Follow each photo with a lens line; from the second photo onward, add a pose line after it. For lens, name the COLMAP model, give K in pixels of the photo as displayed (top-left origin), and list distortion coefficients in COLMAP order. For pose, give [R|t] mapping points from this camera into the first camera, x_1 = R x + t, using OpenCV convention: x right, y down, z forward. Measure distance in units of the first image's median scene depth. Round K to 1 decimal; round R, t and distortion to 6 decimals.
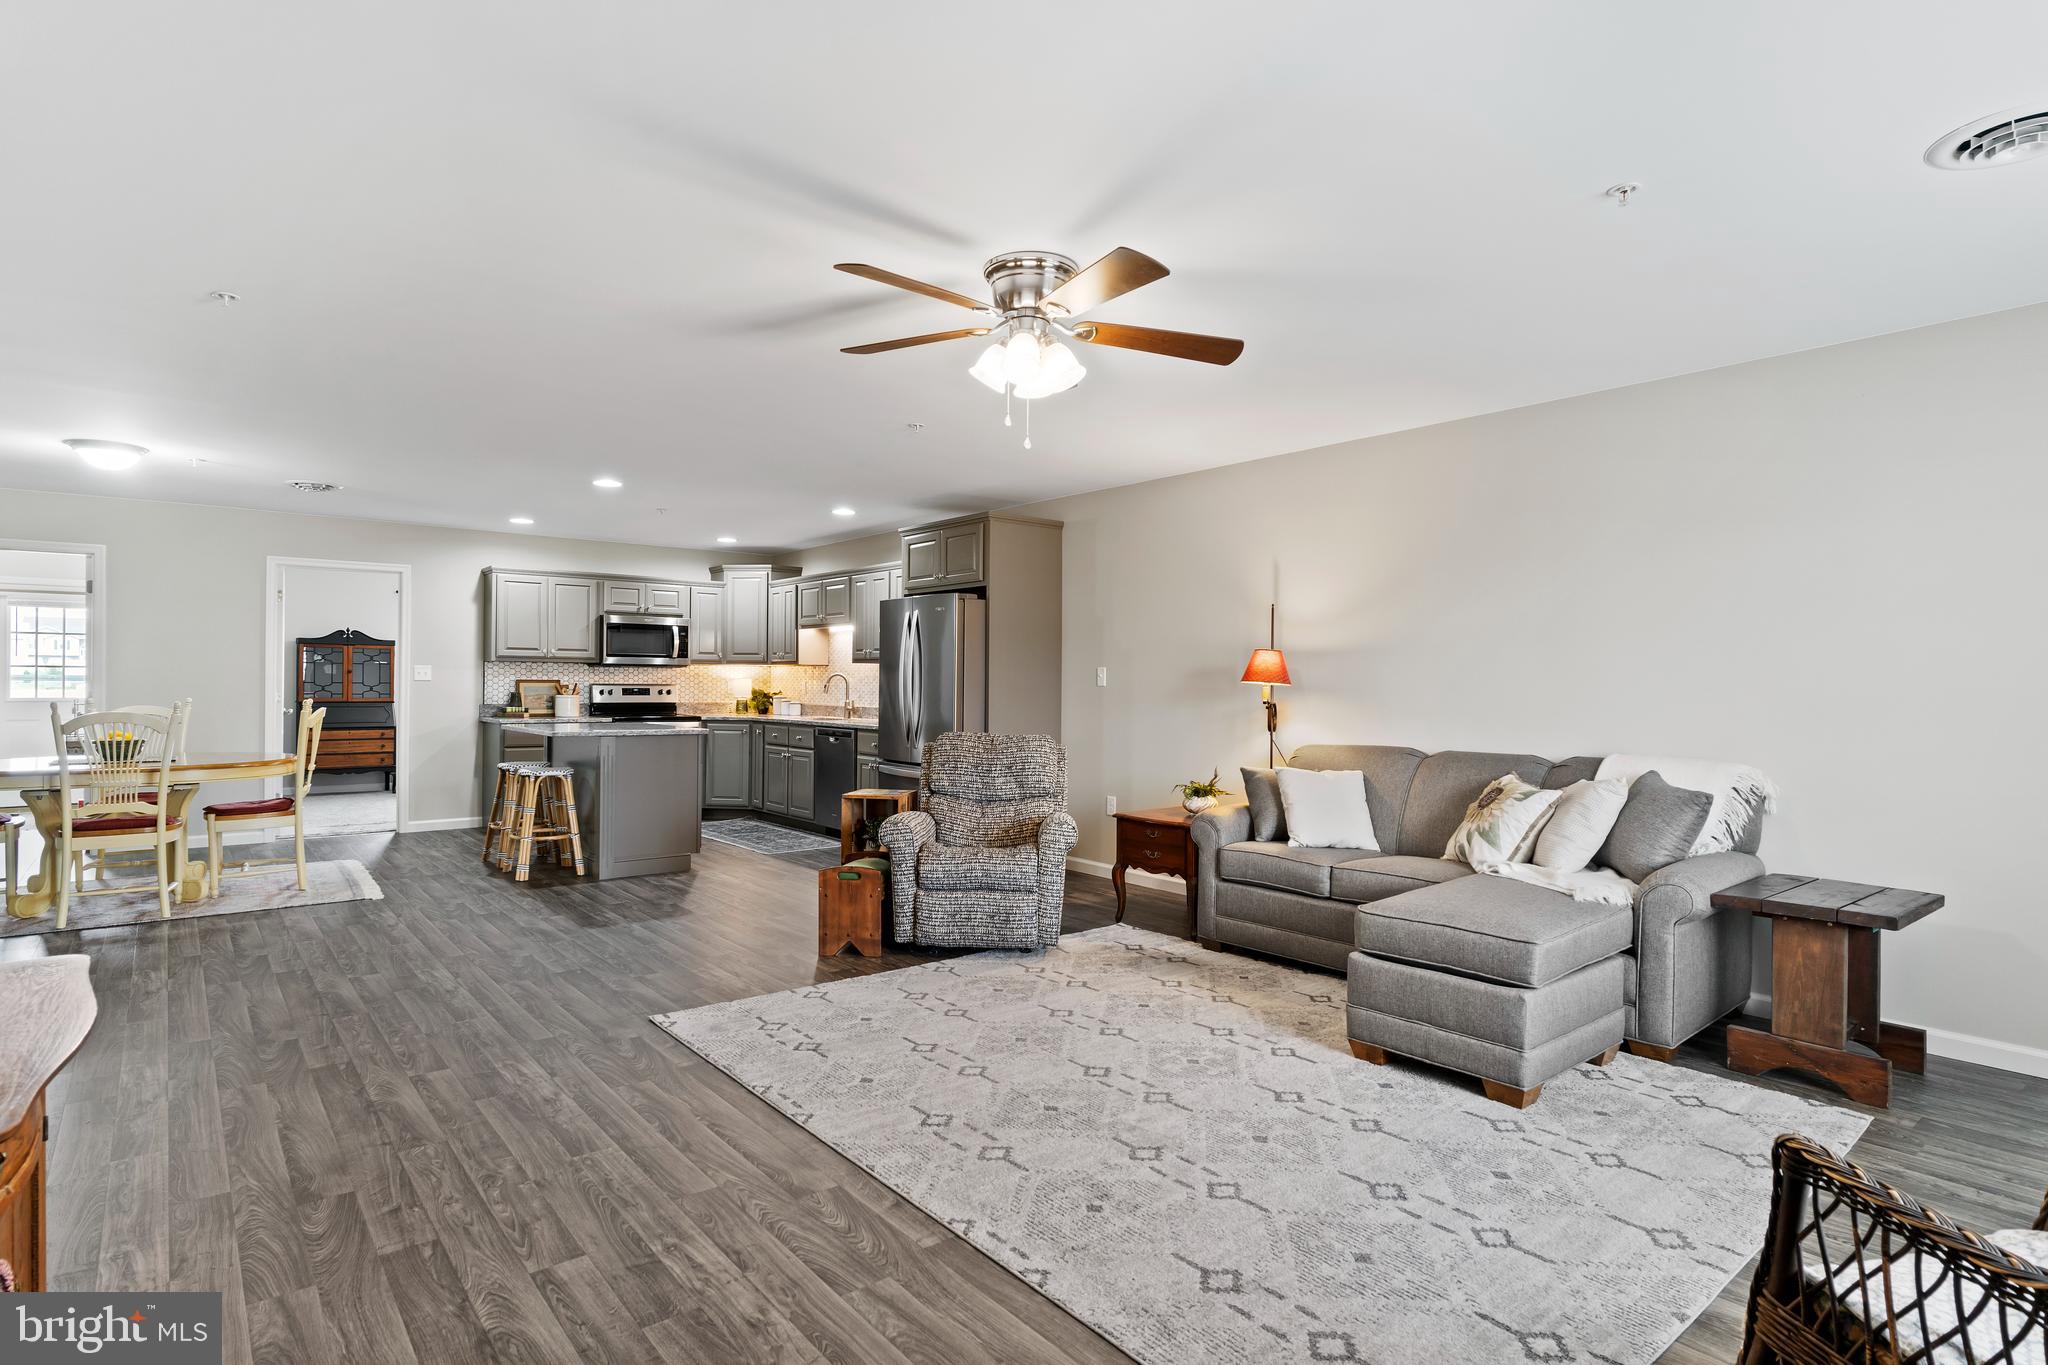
lens RADIAL K [[1049.1, 0, 1016.9], [0, 1049.1, 679.6], [0, 0, 1]] dist [-0.008855, 0.006516]
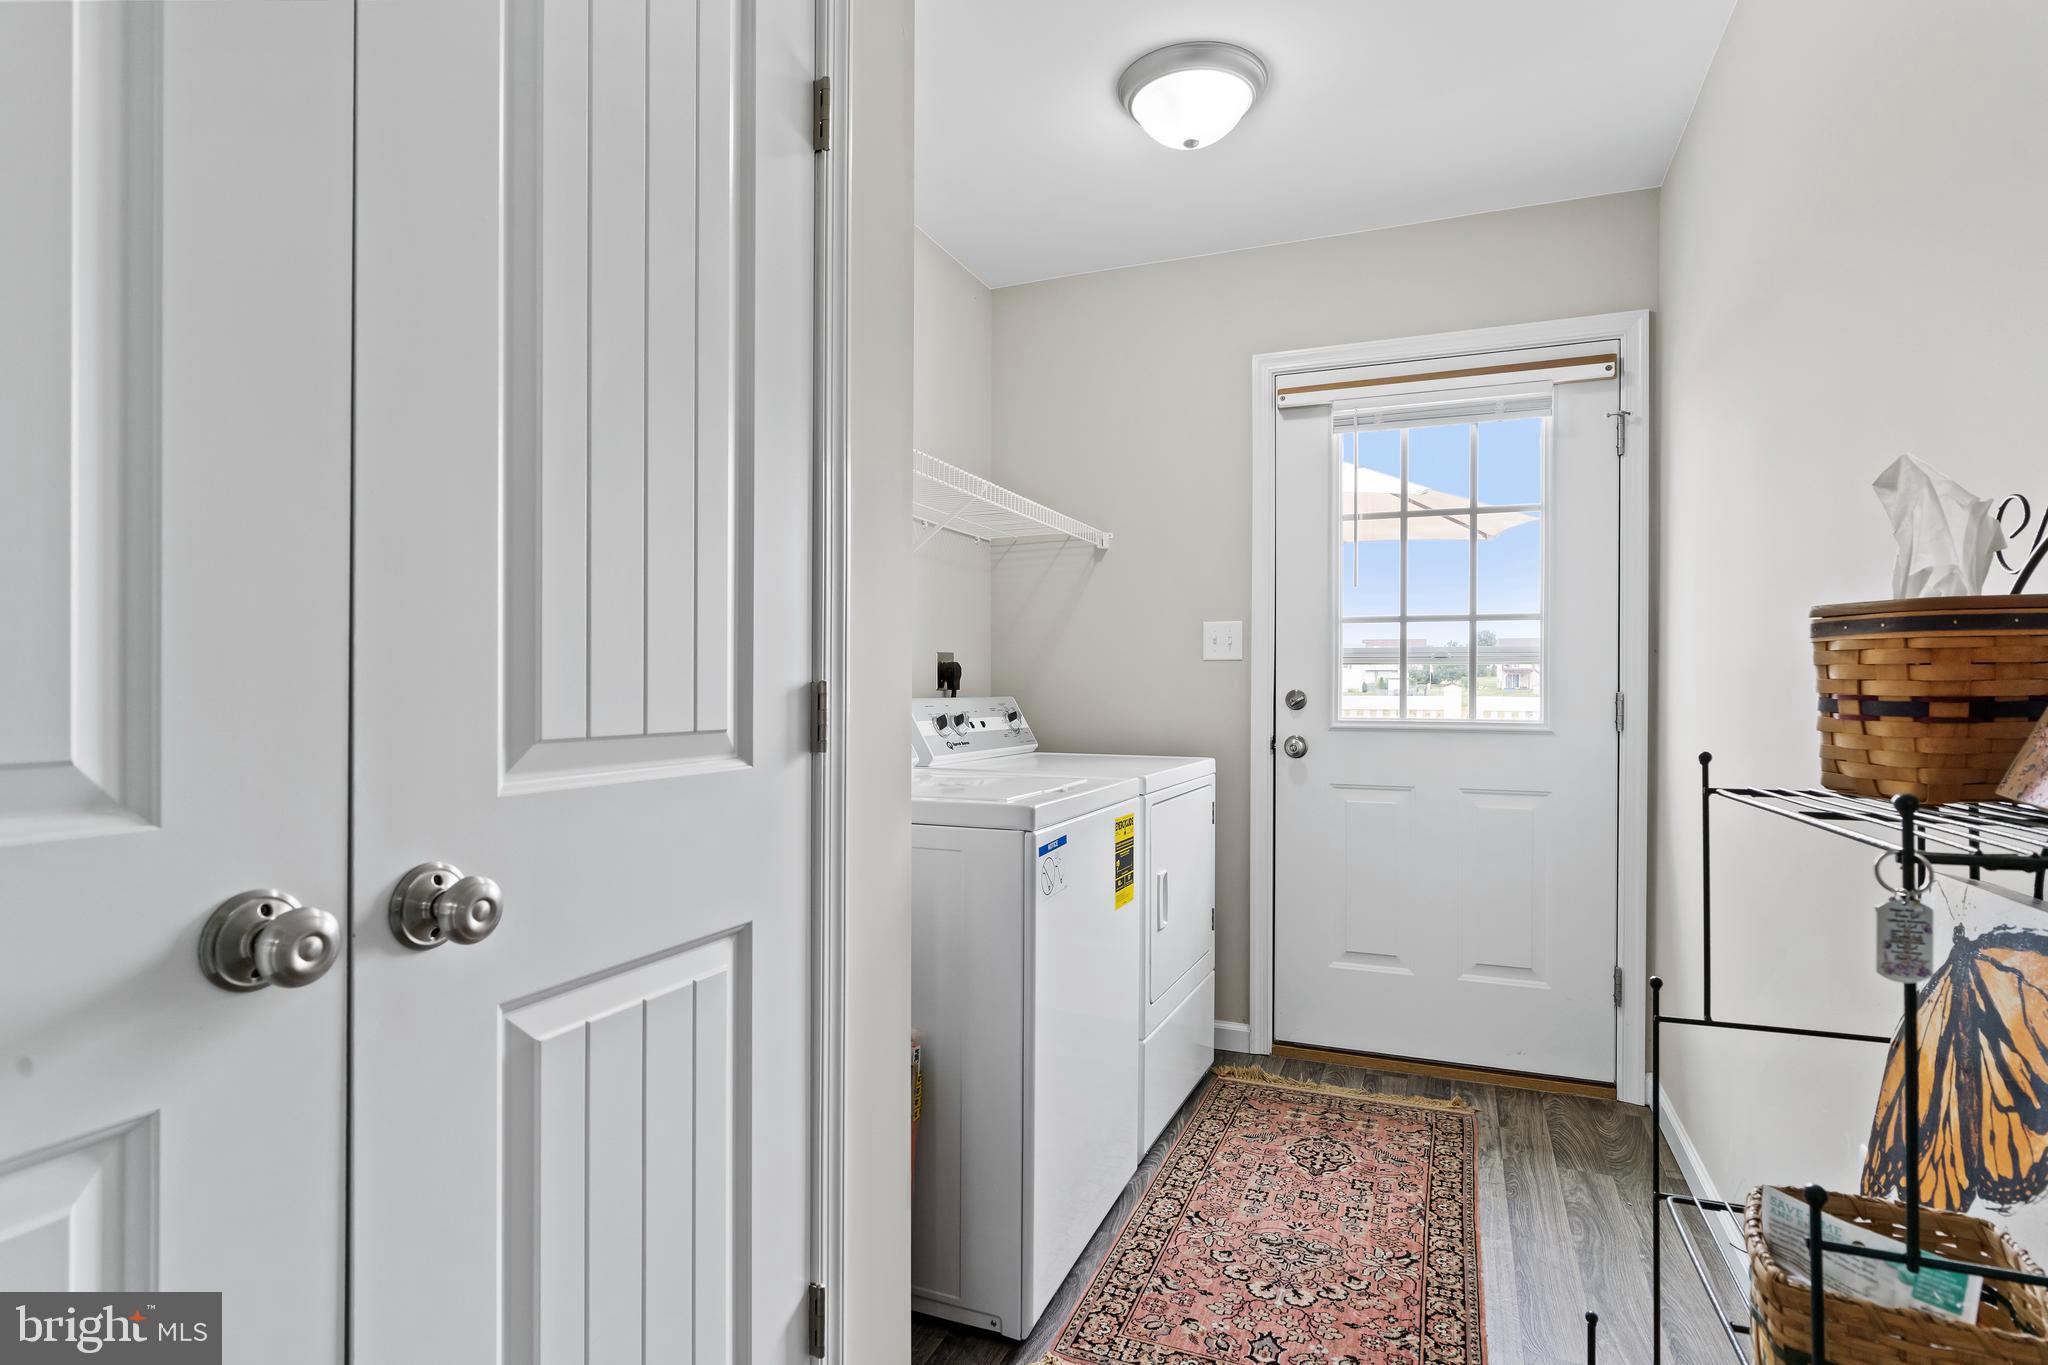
lens RADIAL K [[1057.8, 0, 1024.4], [0, 1057.8, 683.1], [0, 0, 1]] dist [-0.000810, 0.000123]
pose [[0.485505, -0.005209, -0.874219, -0.780294], [0.001309, 0.999985, -0.005231, 0.009443], [0.874233, 0.001395, 0.485504, 0.815631]]
